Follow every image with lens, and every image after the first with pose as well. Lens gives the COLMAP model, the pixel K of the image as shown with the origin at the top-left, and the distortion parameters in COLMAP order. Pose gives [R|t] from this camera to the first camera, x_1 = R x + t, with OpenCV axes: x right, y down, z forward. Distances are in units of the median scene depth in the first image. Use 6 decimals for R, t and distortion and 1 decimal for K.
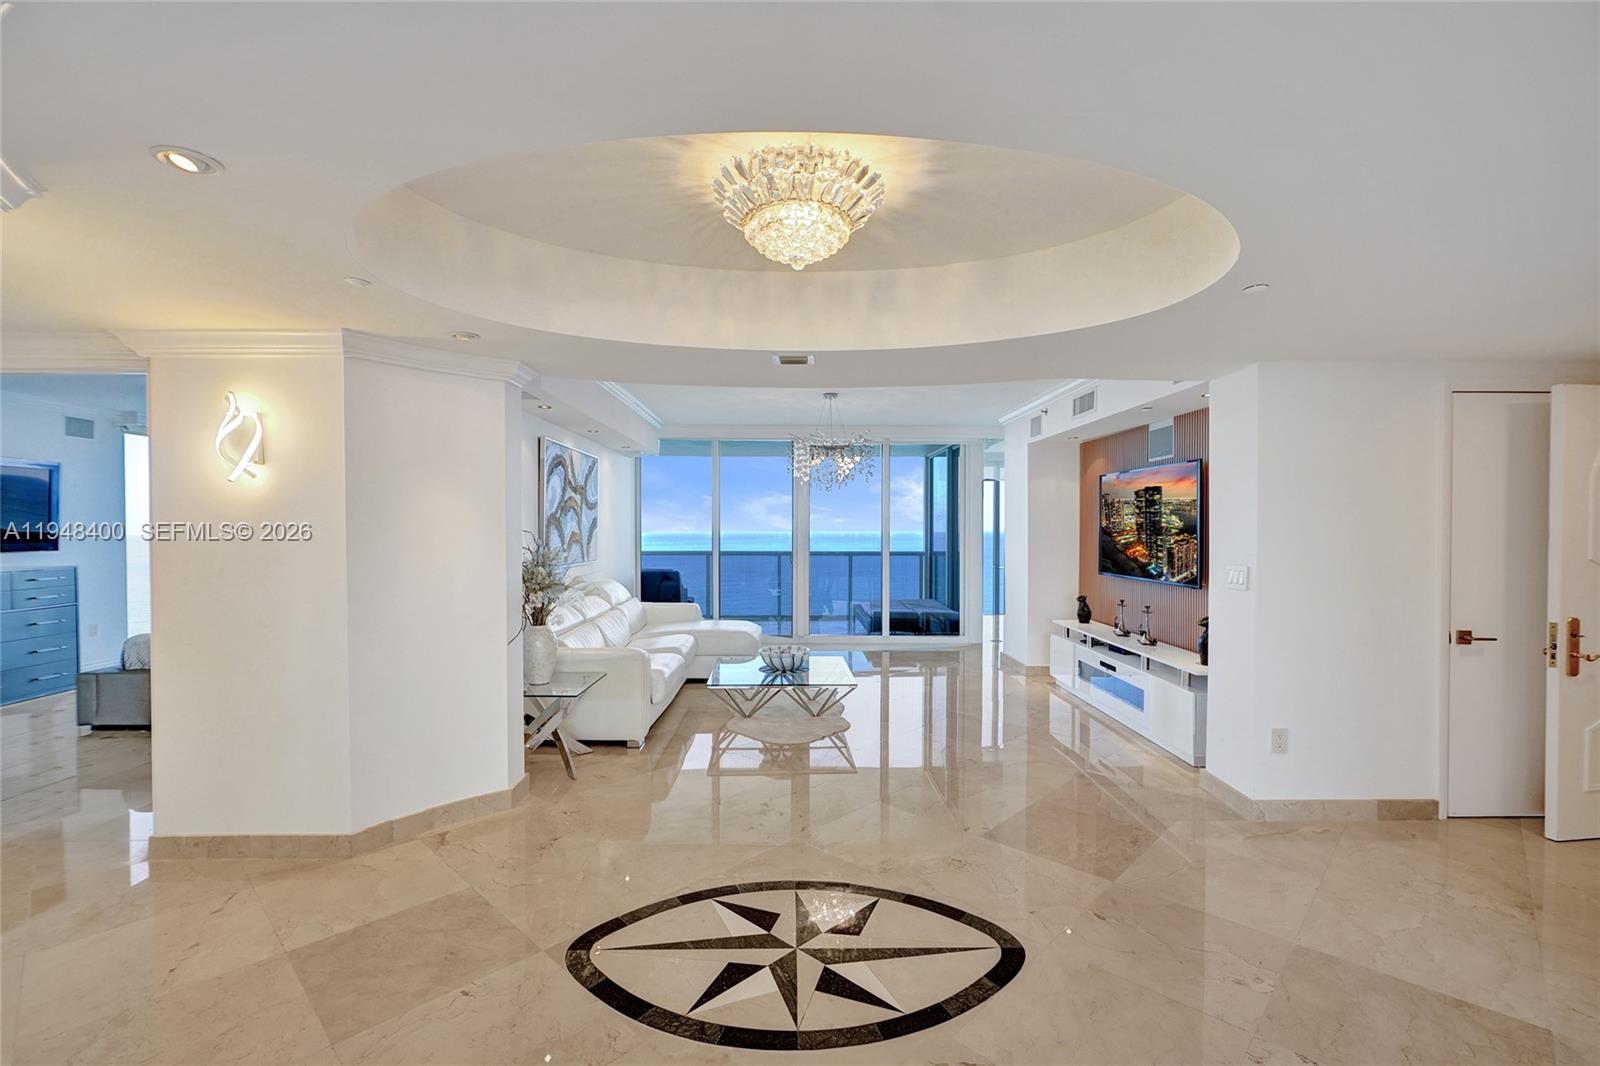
lens RADIAL K [[706.9, 0, 797.6], [0, 706.9, 536.4], [0, 0, 1]] dist [-0.003002, 0.000362]
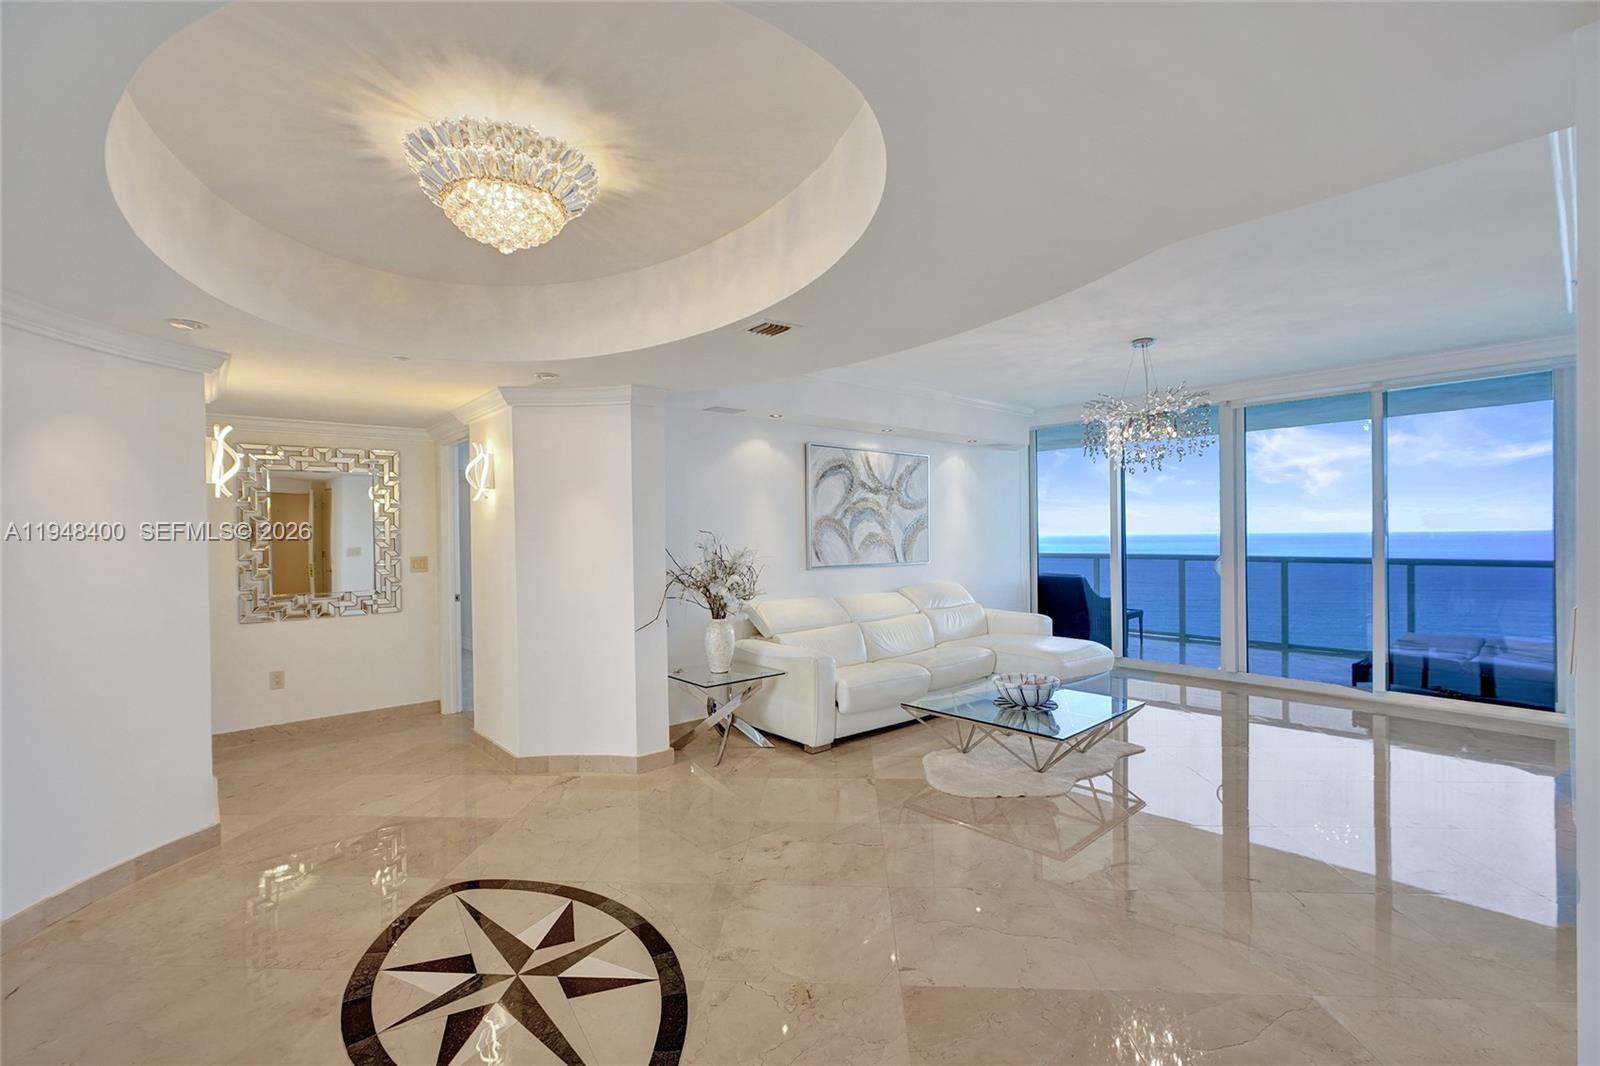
lens RADIAL K [[706.9, 0, 797.6], [0, 706.9, 536.4], [0, 0, 1]] dist [-0.003002, 0.000362]
pose [[0.646790, -0.006757, -0.762638, 0.417362], [0.004909, 0.999977, -0.004697, 0.003192], [0.762652, -0.000706, 0.646808, 0.295137]]
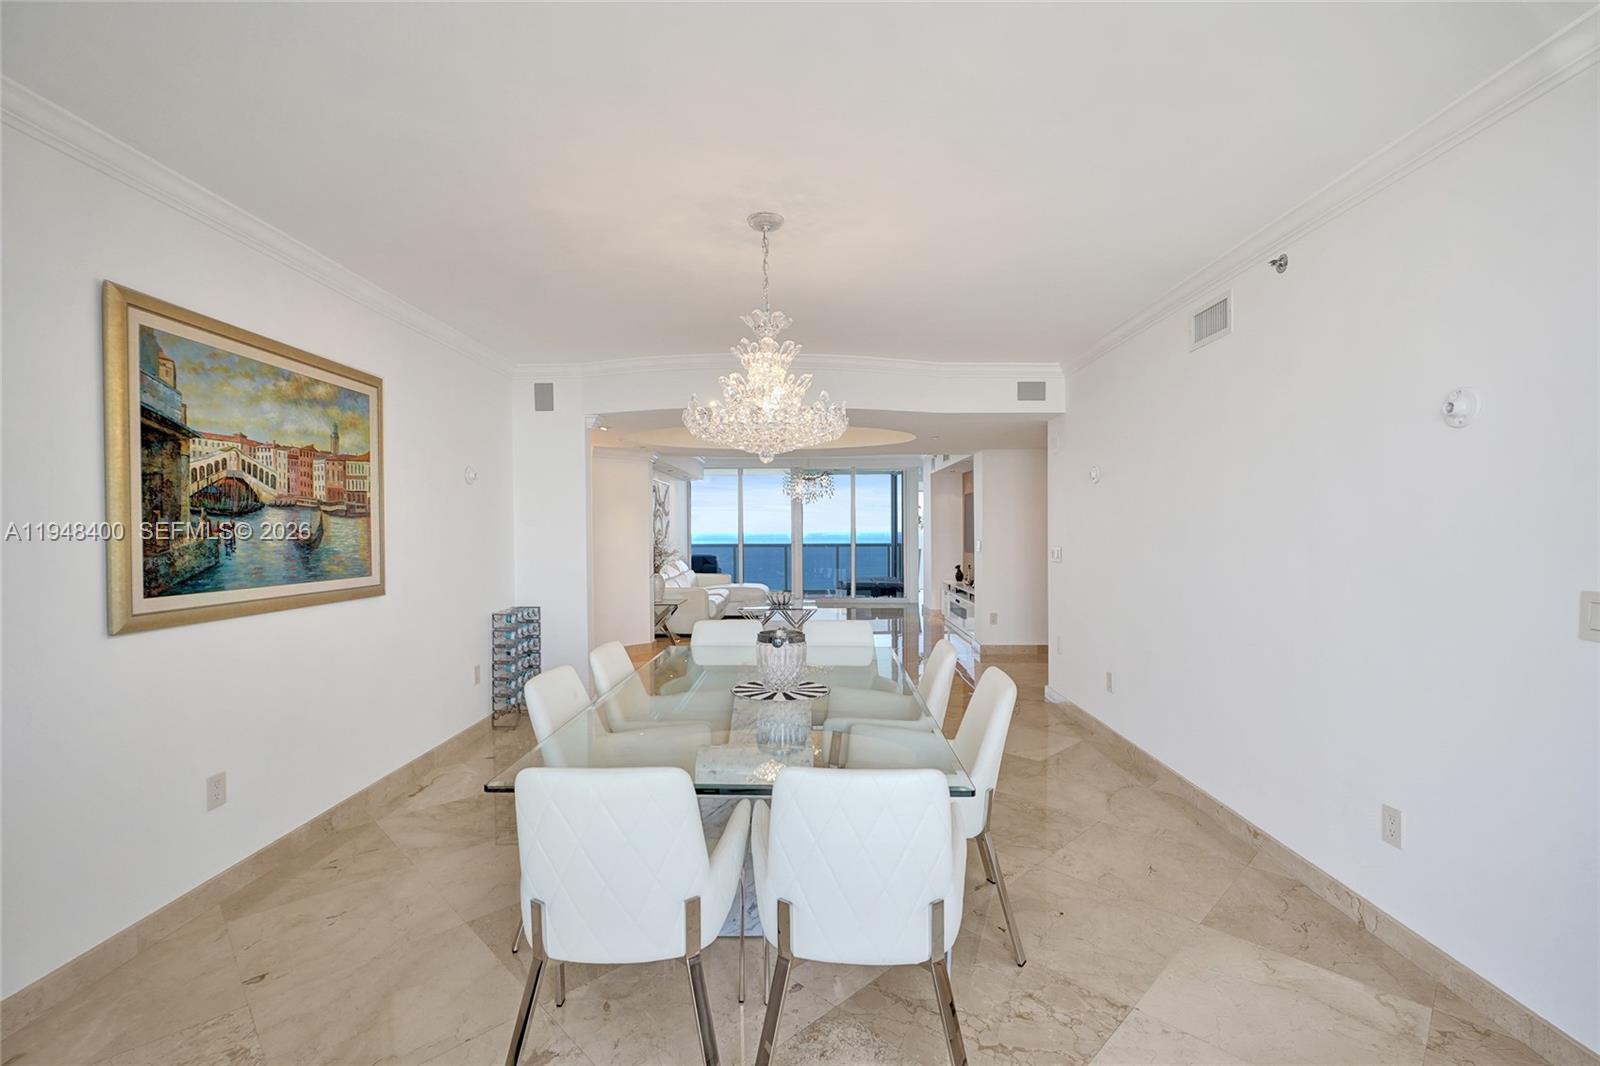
lens RADIAL K [[706.9, 0, 797.6], [0, 706.9, 536.4], [0, 0, 1]] dist [-0.003002, 0.000362]
pose [[0.999469, -0.005958, -0.032050, 0.083622], [0.005900, 0.999981, -0.001909, 0.018294], [0.032061, 0.001719, 0.999484, -0.787906]]
